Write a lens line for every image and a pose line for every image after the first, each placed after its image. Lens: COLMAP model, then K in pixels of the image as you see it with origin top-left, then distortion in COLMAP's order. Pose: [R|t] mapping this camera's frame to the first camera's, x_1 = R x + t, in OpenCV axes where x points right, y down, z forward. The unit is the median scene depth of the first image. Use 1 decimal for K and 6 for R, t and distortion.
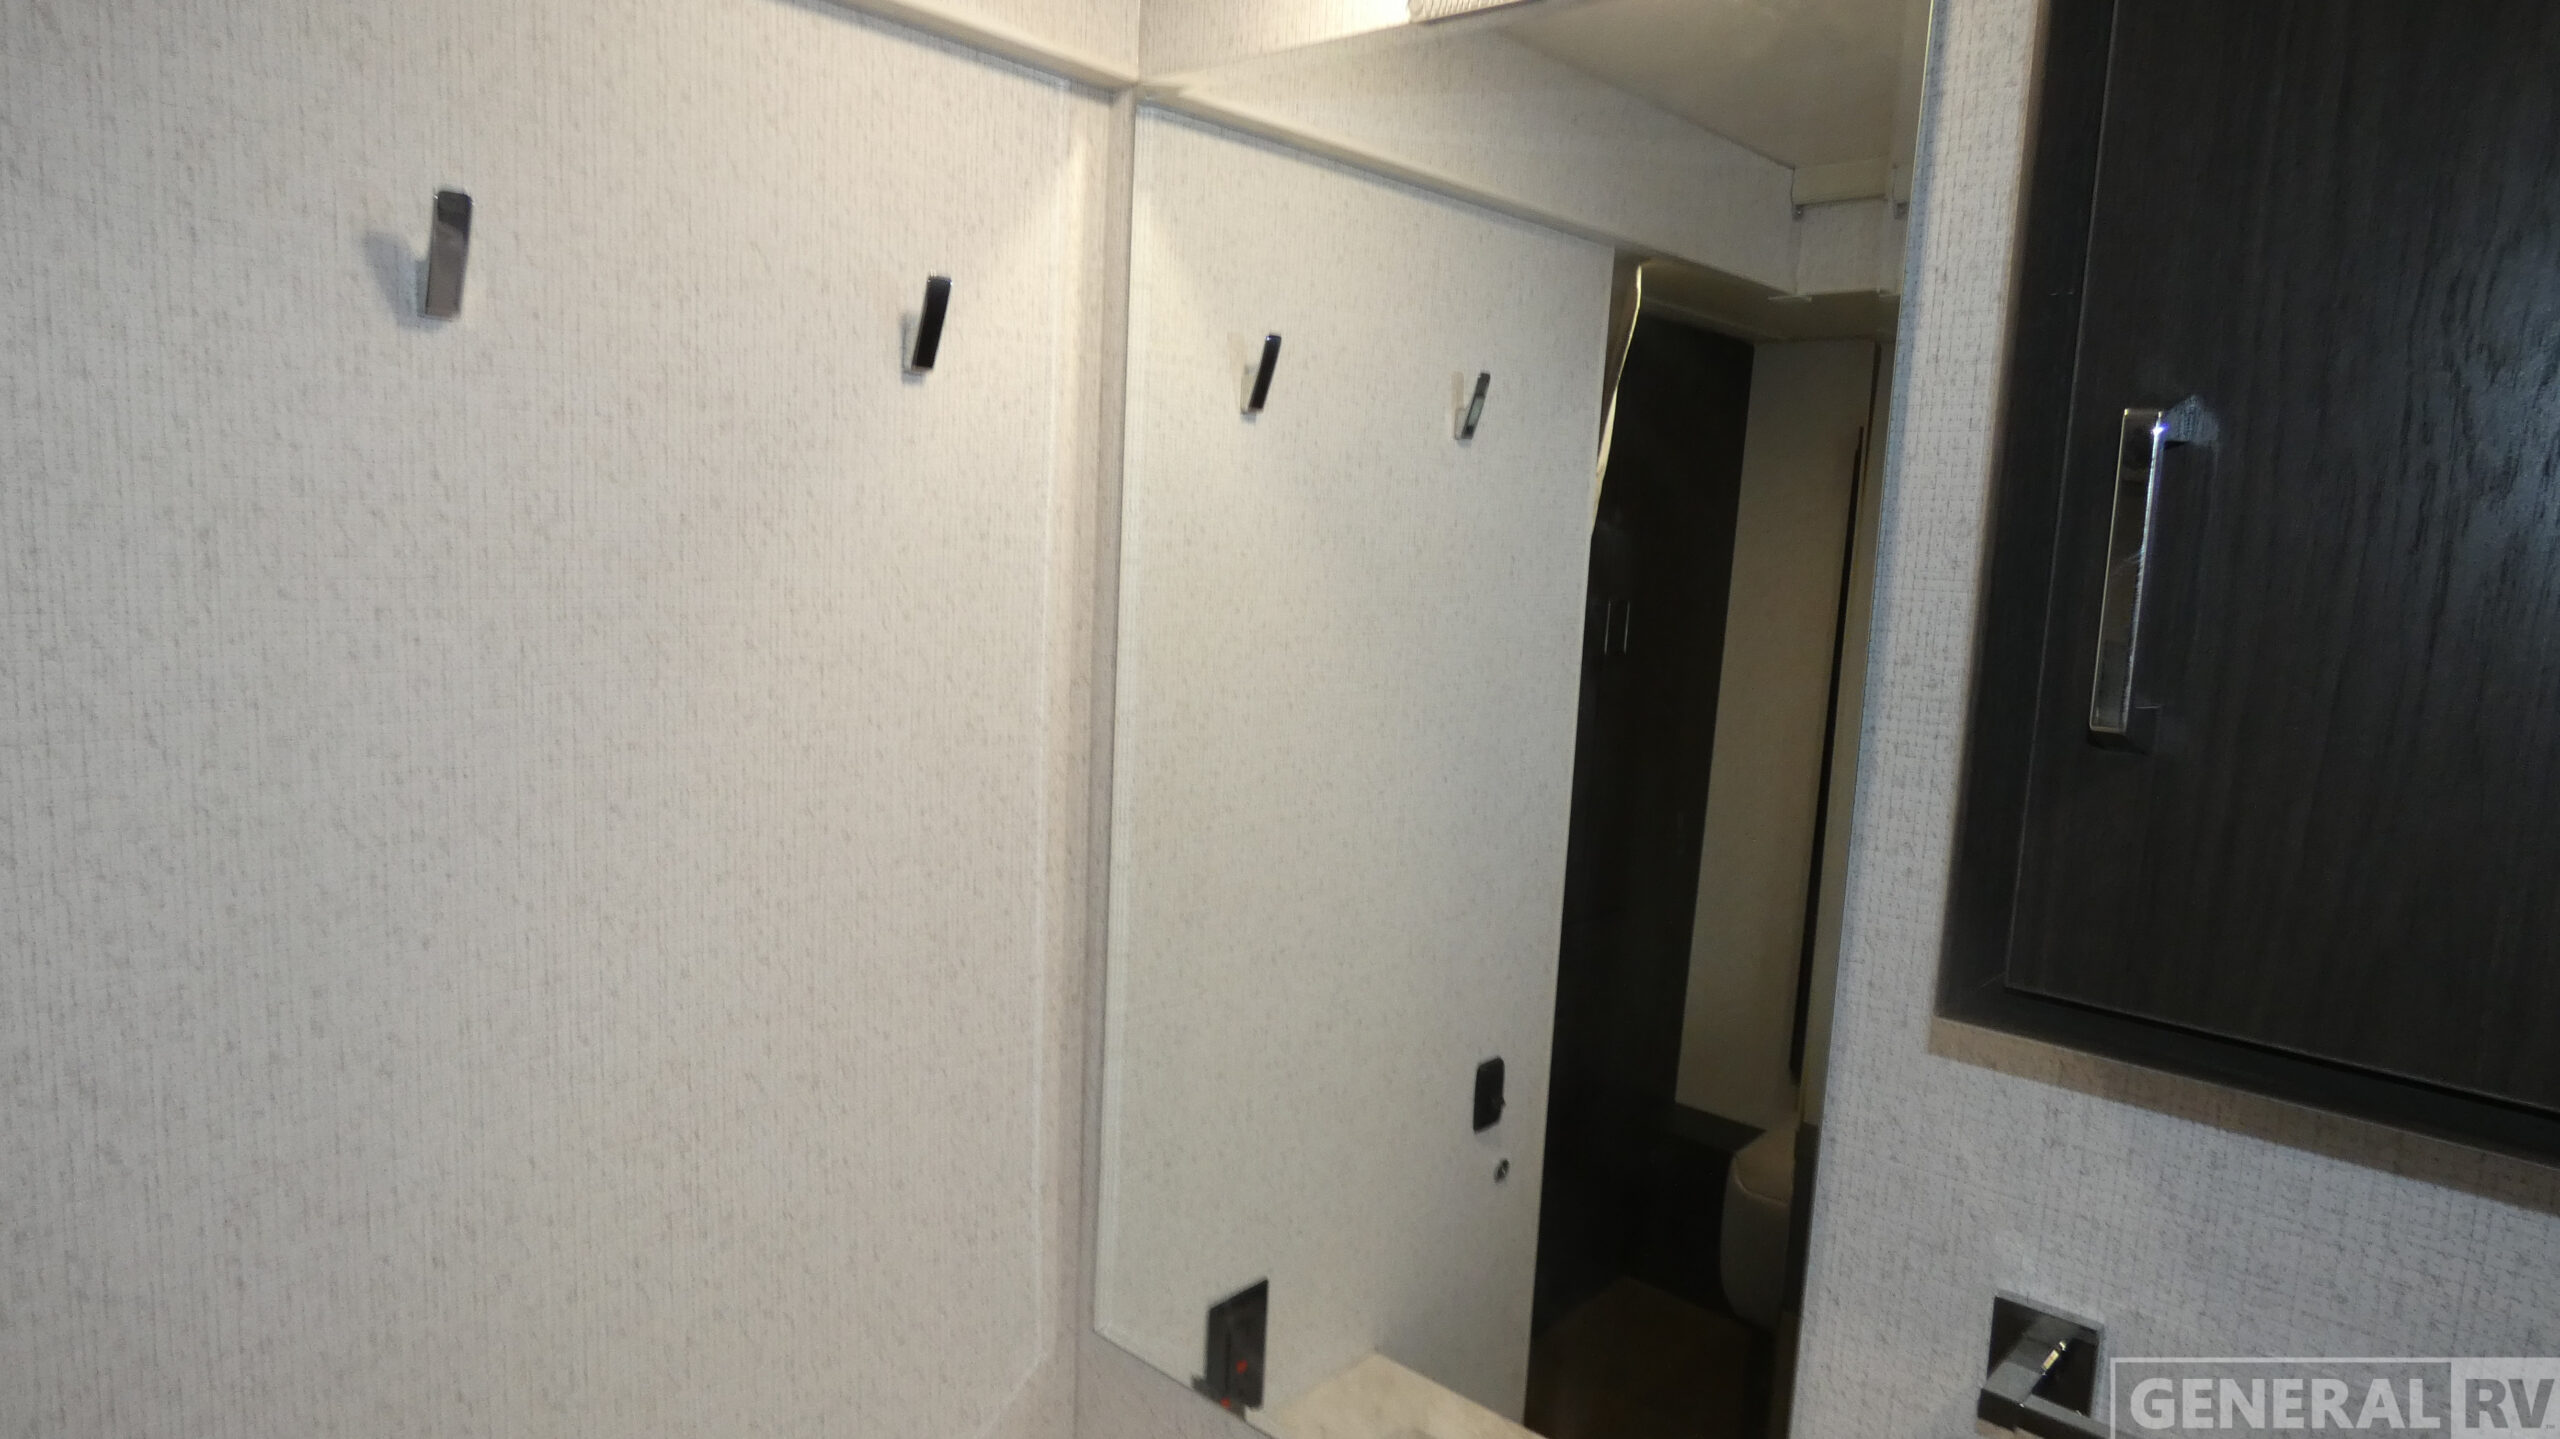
lens RADIAL K [[1521.6, 0, 1282.0], [0, 1521.6, 721.7], [0, 0, 1]] dist [-0.006445, -0.001610]
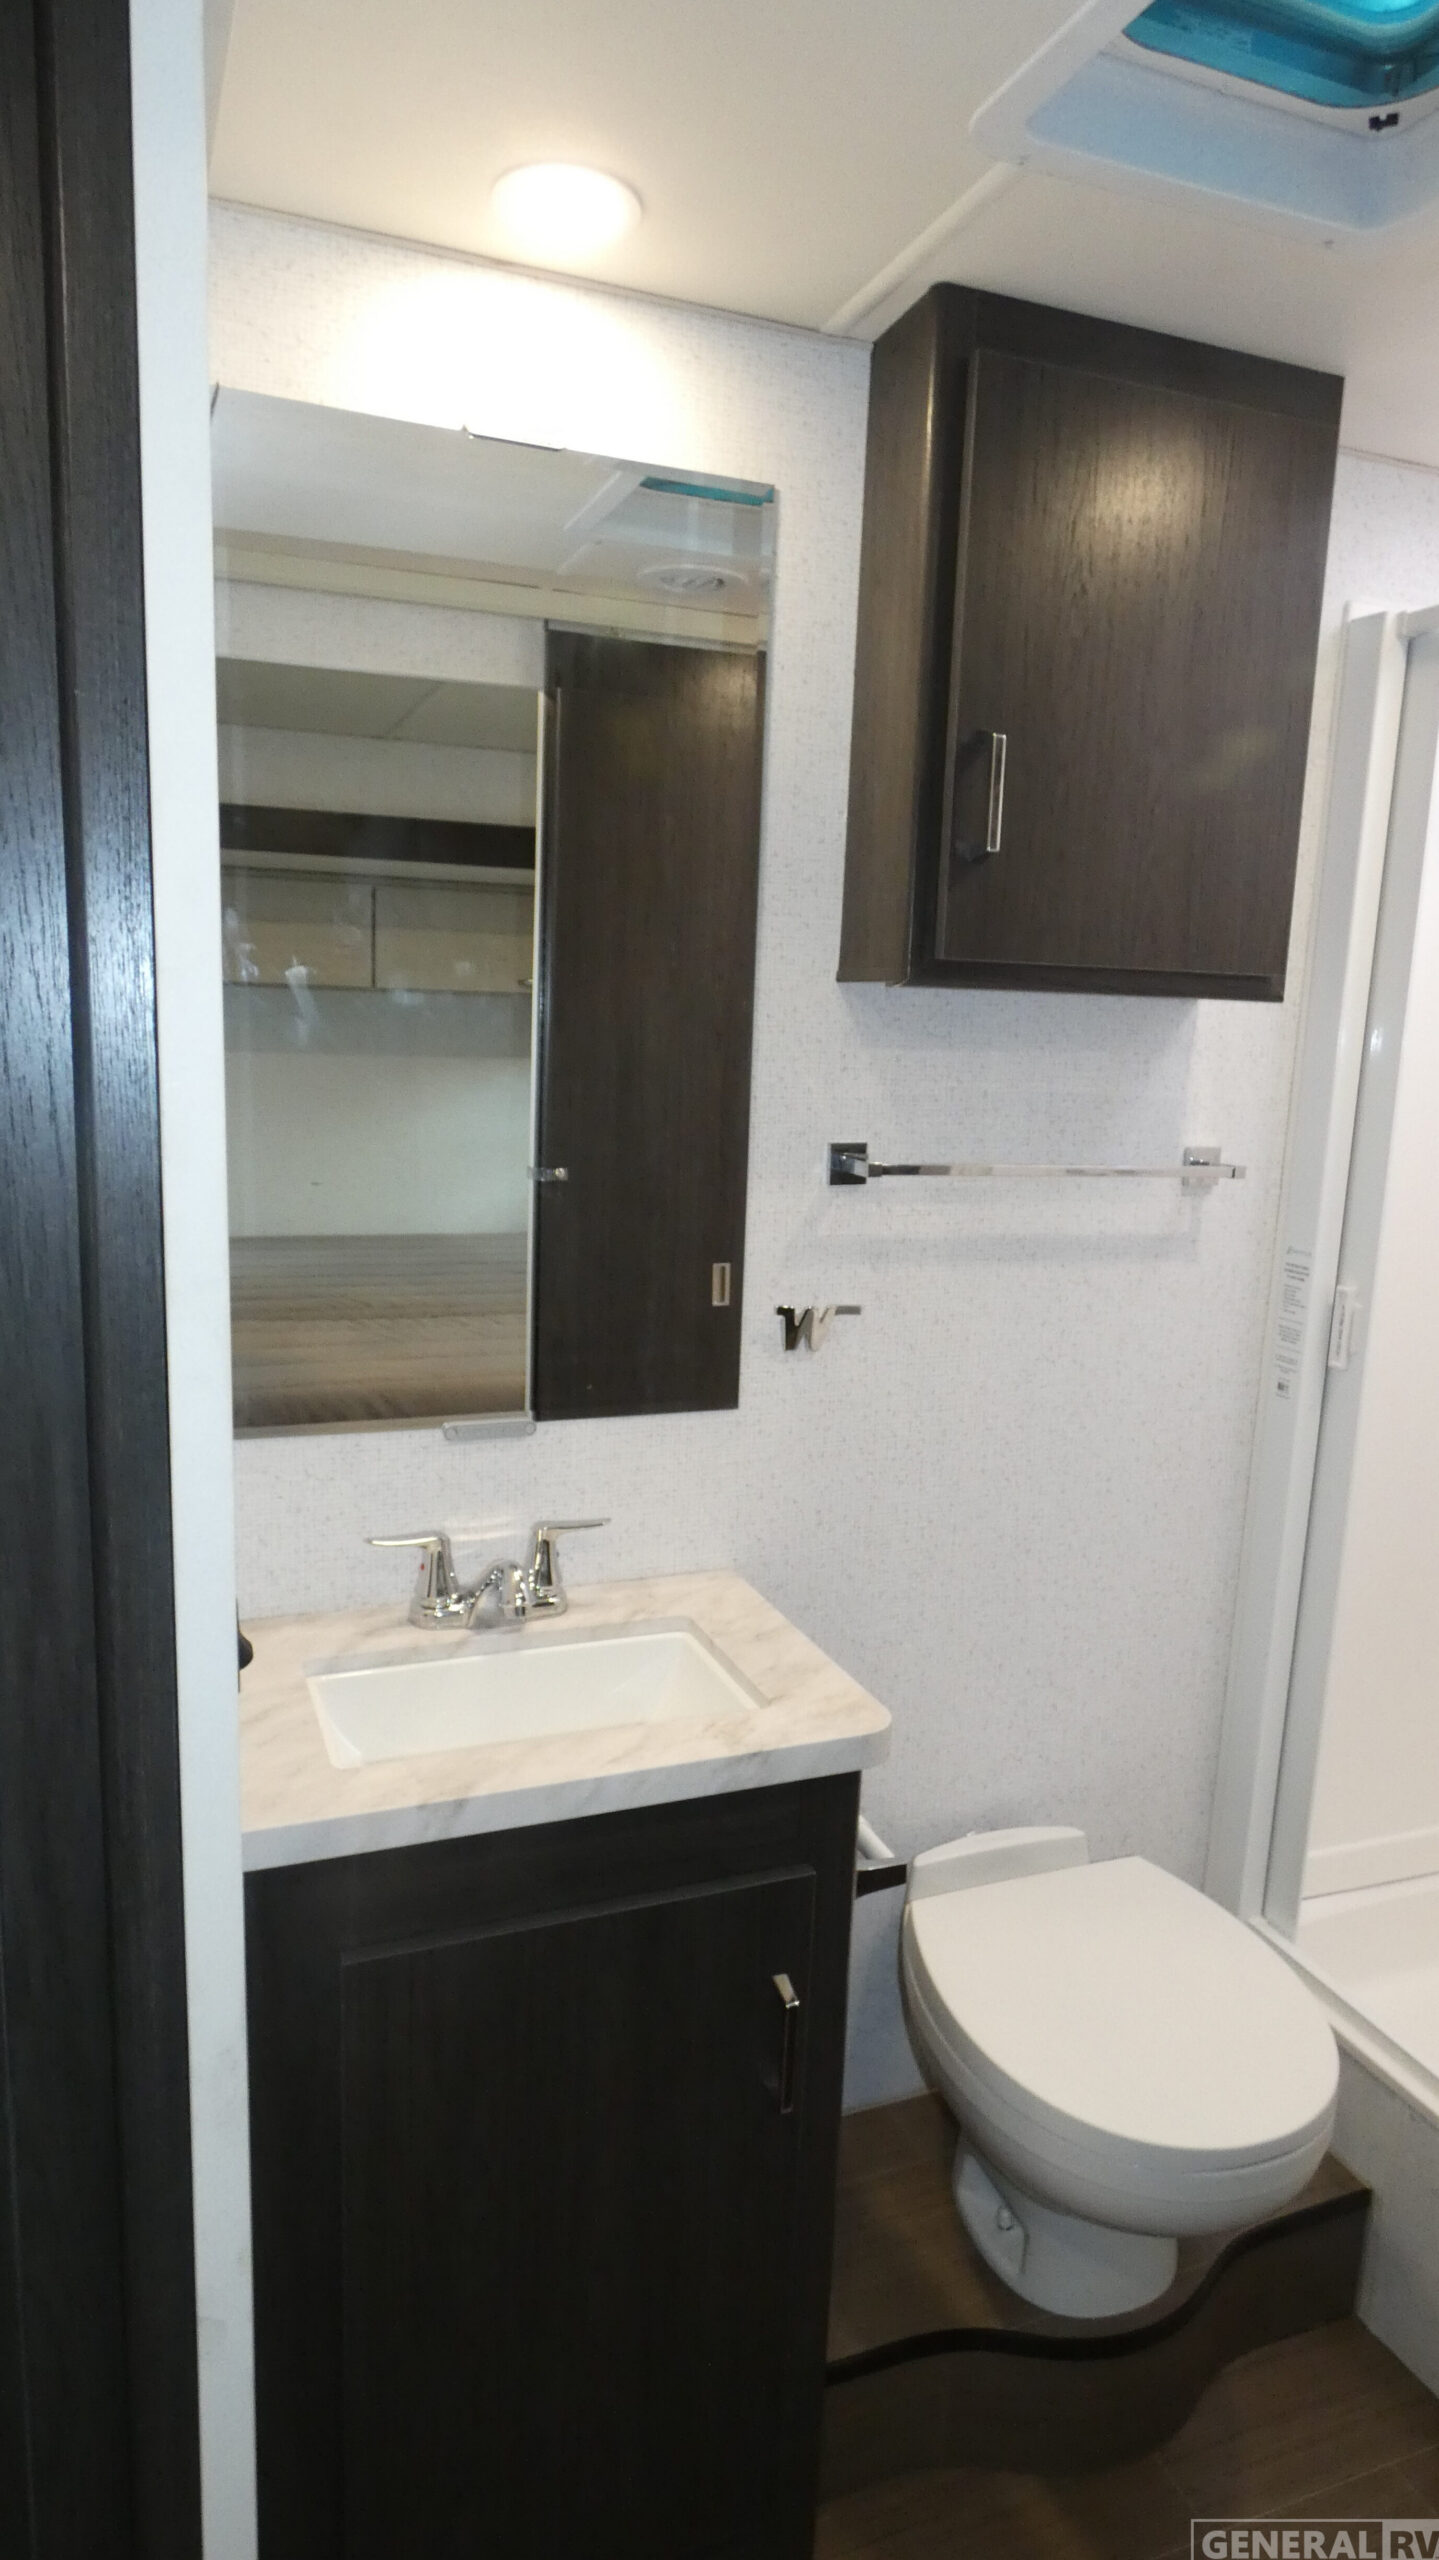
lens RADIAL K [[1521.6, 0, 717.8], [0, 1521.6, 1277.7], [0, 0, 1]] dist [-0.006445, -0.001610]
pose [[0.446056, -0.190781, 0.874435, -1.010108], [0.106698, 0.981385, 0.159687, 0.121971], [-0.888622, 0.022072, 0.458108, 0.074566]]
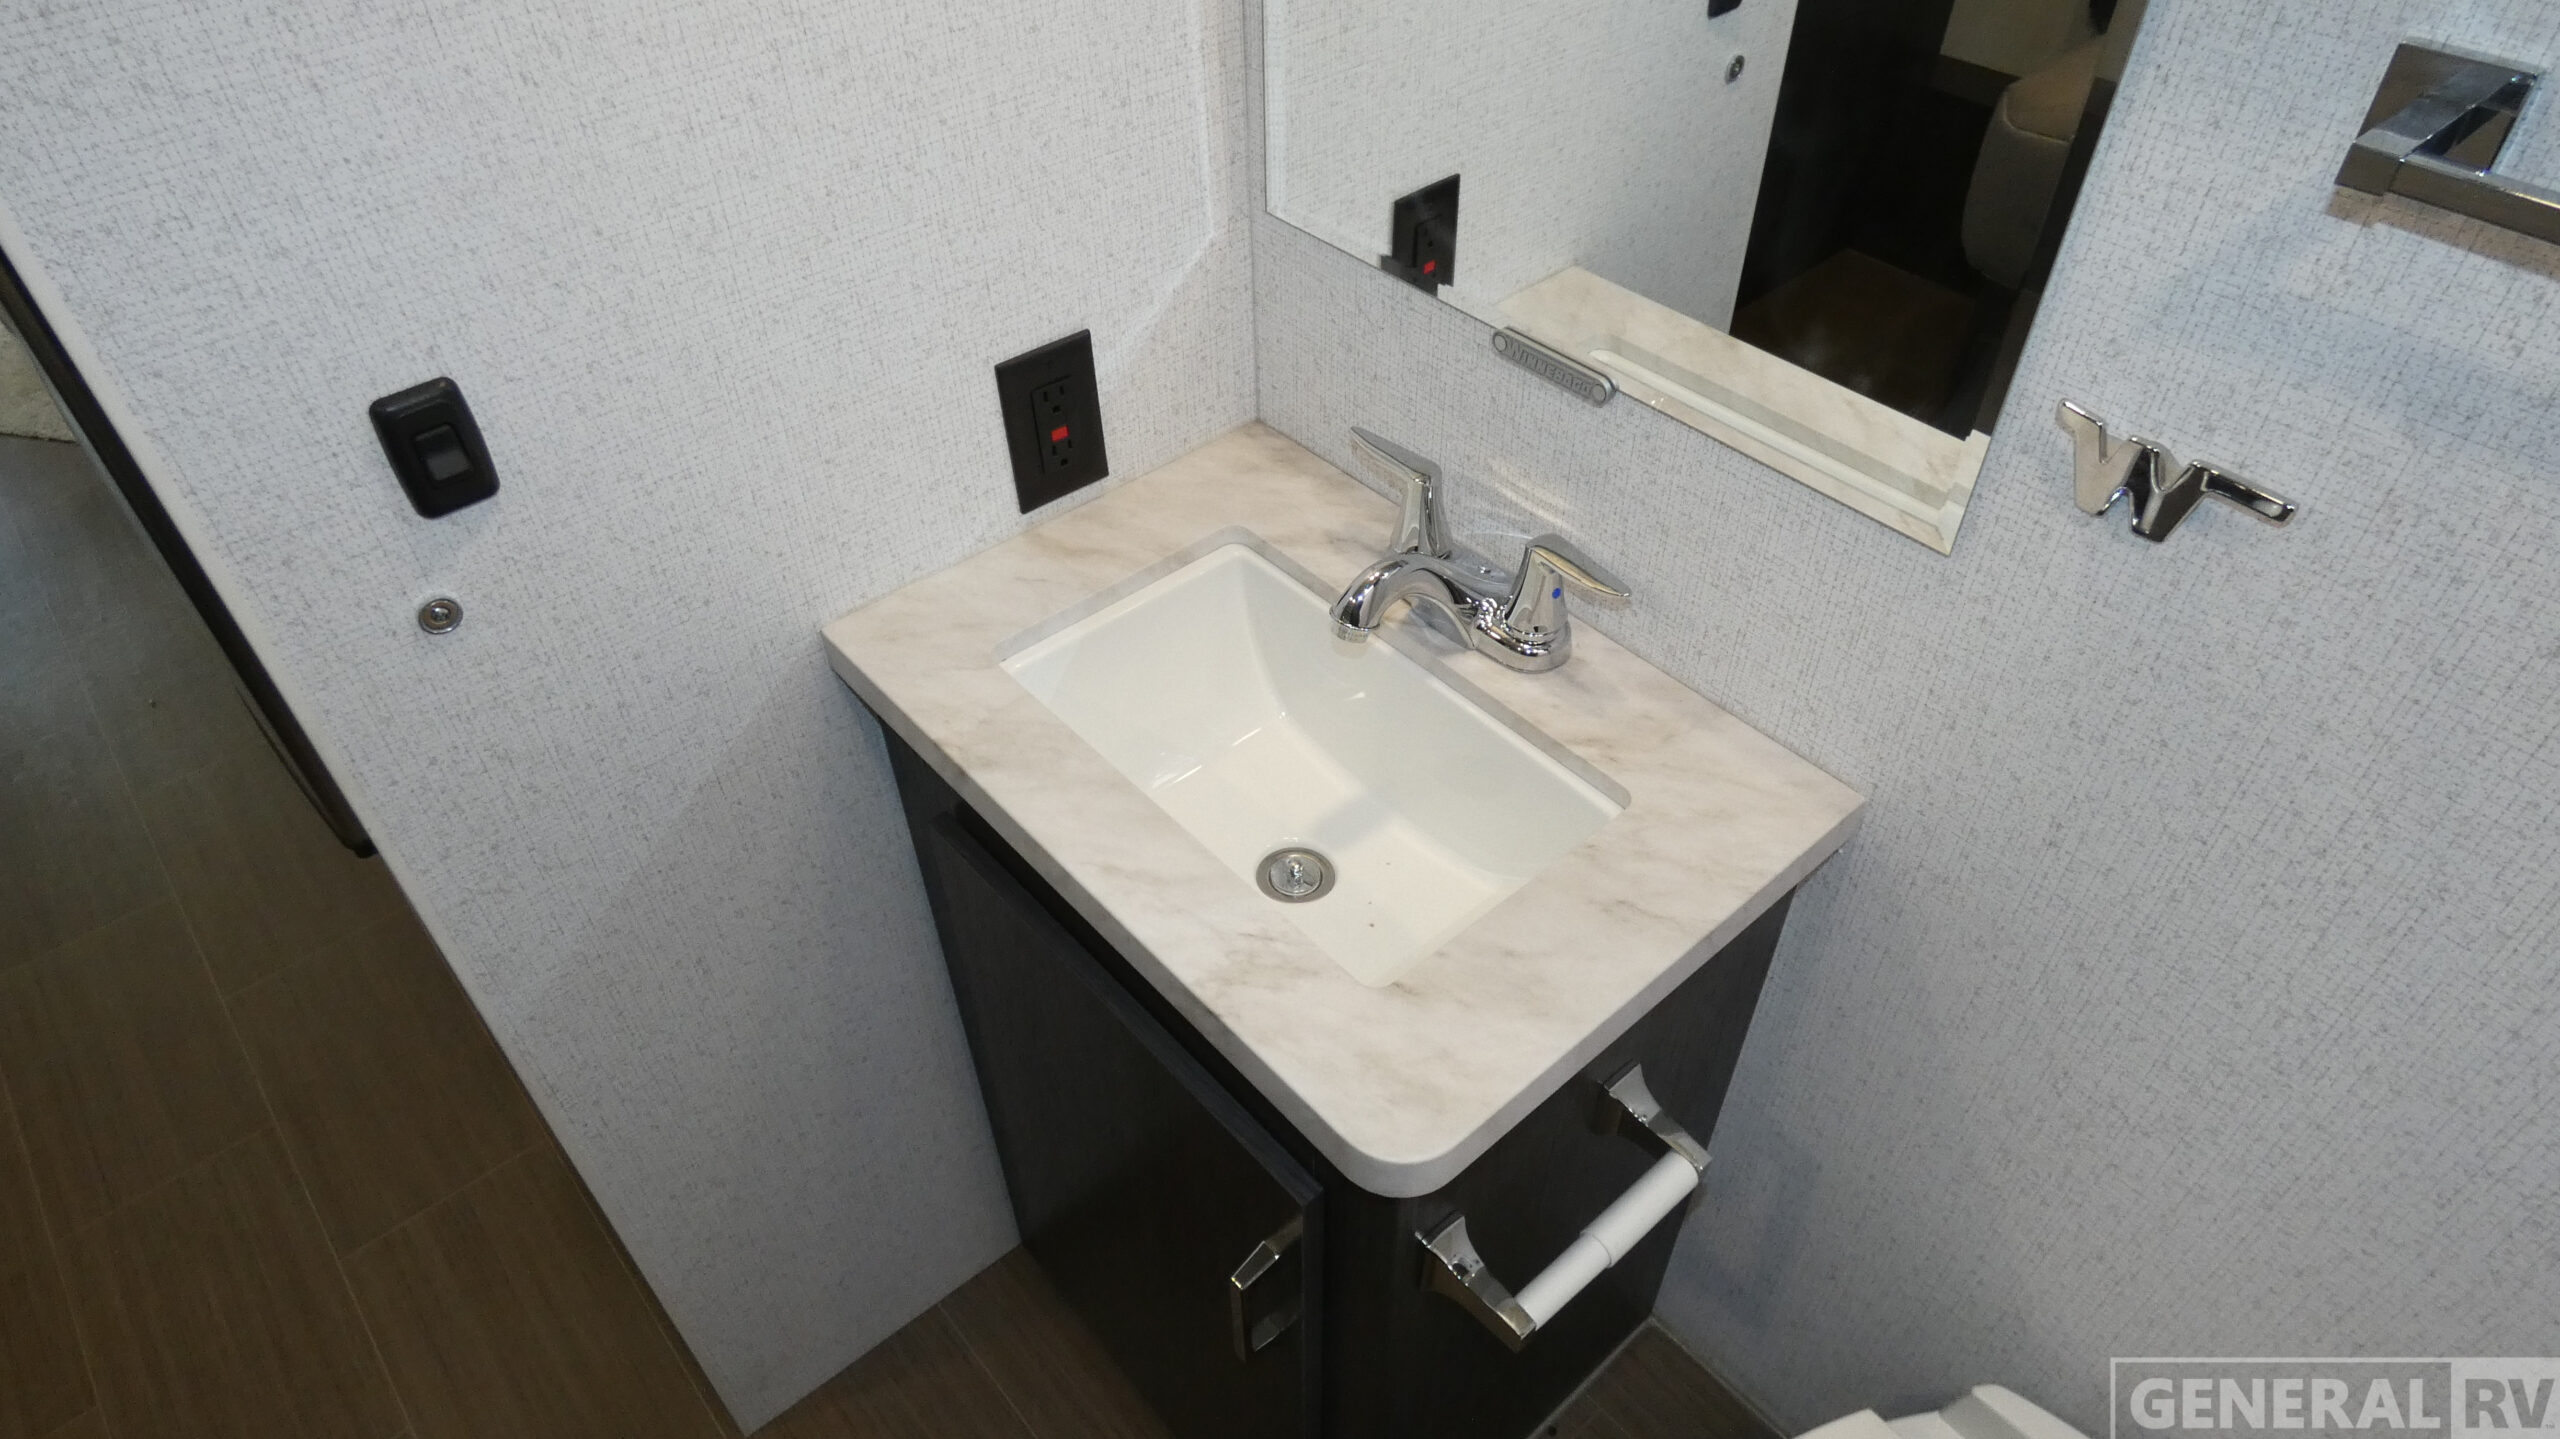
lens RADIAL K [[1521.6, 0, 1272.4], [0, 1521.6, 722.4], [0, 0, 1]] dist [-0.006445, -0.001610]
pose [[0.990916, 0.033071, -0.130352, 0.010941], [0.049263, 0.812654, 0.580661, 0.116086], [0.125134, -0.581807, 0.803643, 0.072794]]
